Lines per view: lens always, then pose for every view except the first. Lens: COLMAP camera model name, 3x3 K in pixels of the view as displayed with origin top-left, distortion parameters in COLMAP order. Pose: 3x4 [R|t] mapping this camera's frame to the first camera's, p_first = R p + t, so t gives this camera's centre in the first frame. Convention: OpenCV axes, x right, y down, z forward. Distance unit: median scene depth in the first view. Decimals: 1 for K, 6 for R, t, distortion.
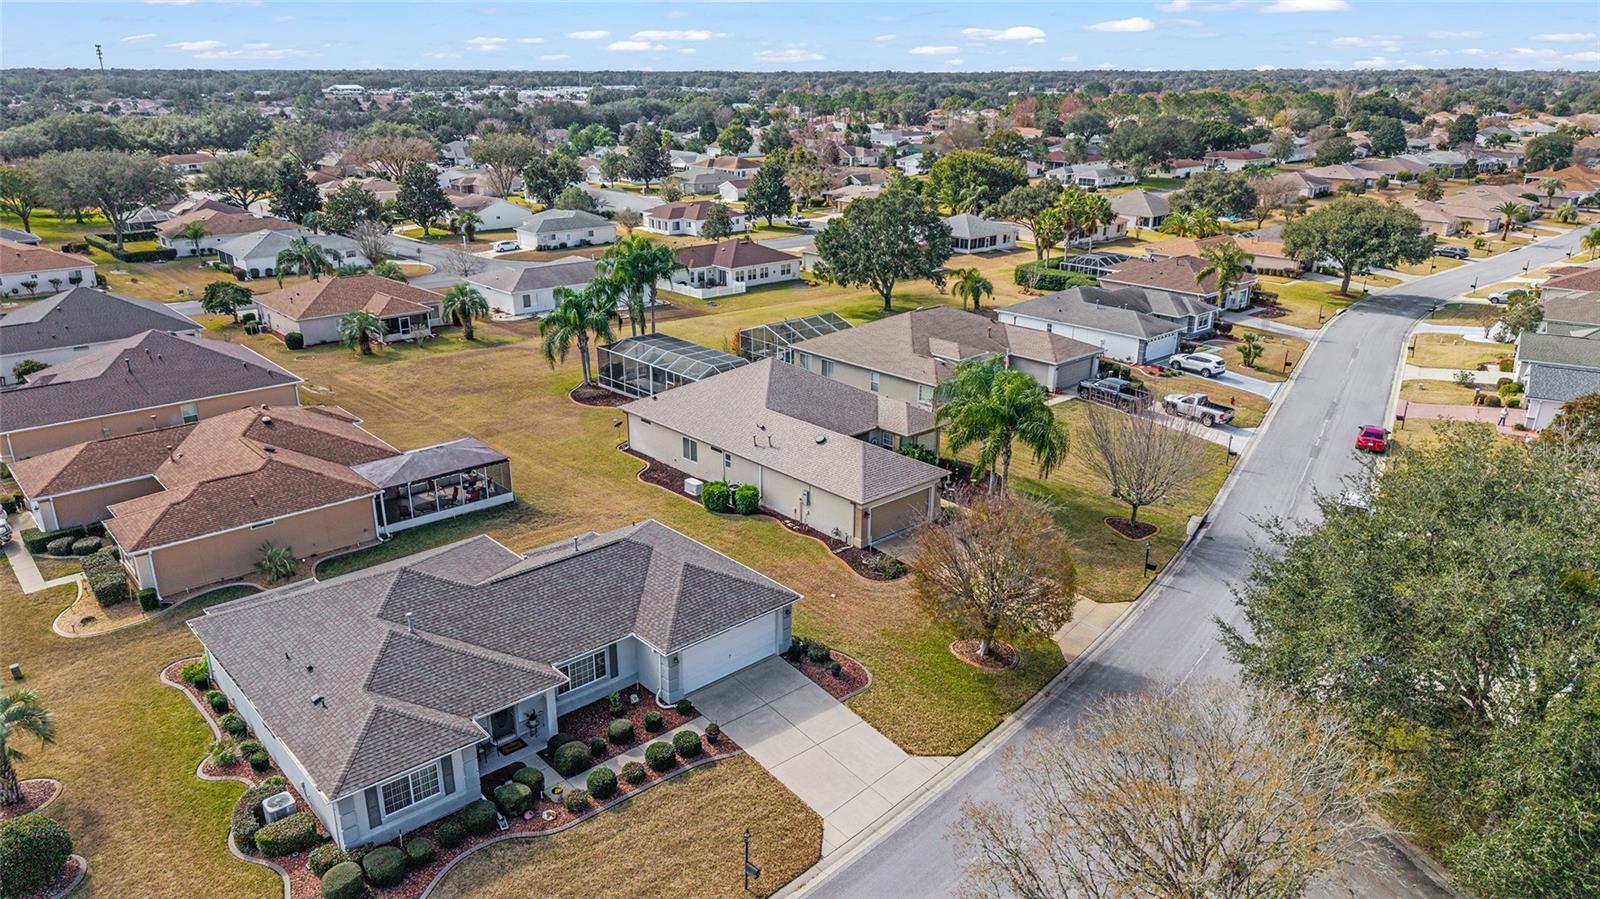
lens RADIAL K [[1068.7, 0, 800.0], [0, 1068.7, 449.5], [0, 0, 1]] dist [0.033610, -0.047398]
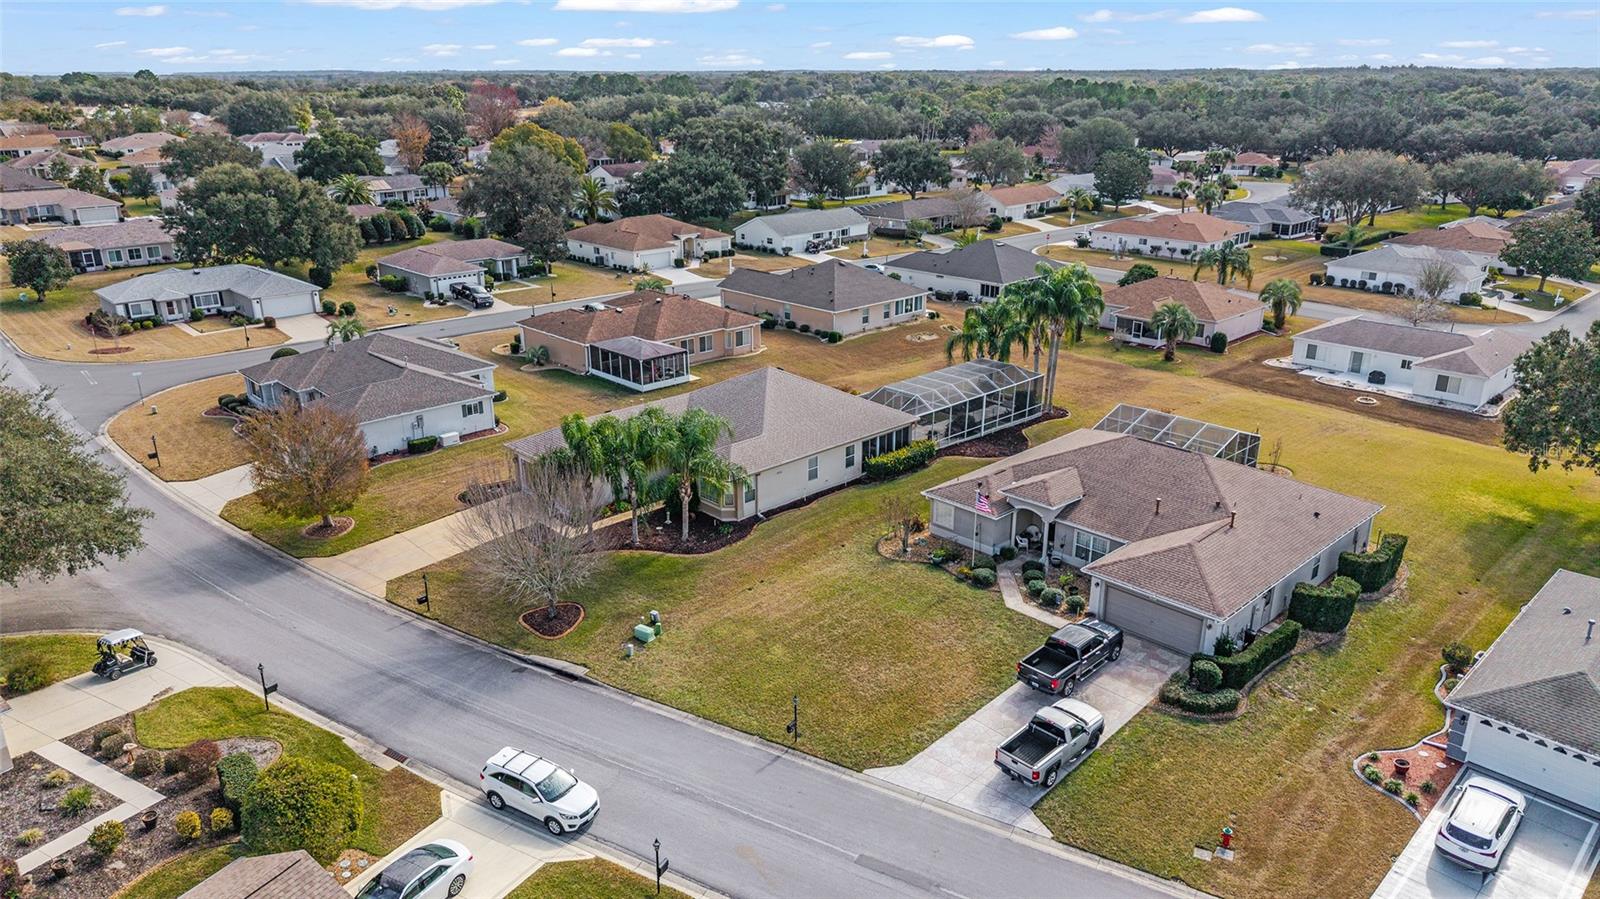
lens RADIAL K [[1068.7, 0, 800.0], [0, 1068.7, 449.5], [0, 0, 1]] dist [0.033610, -0.047398]
pose [[0.026357, 0.328846, -0.944016, 0.908211], [-0.326886, 0.895263, 0.302737, -0.314896], [0.944696, 0.300606, 0.131092, 0.864621]]
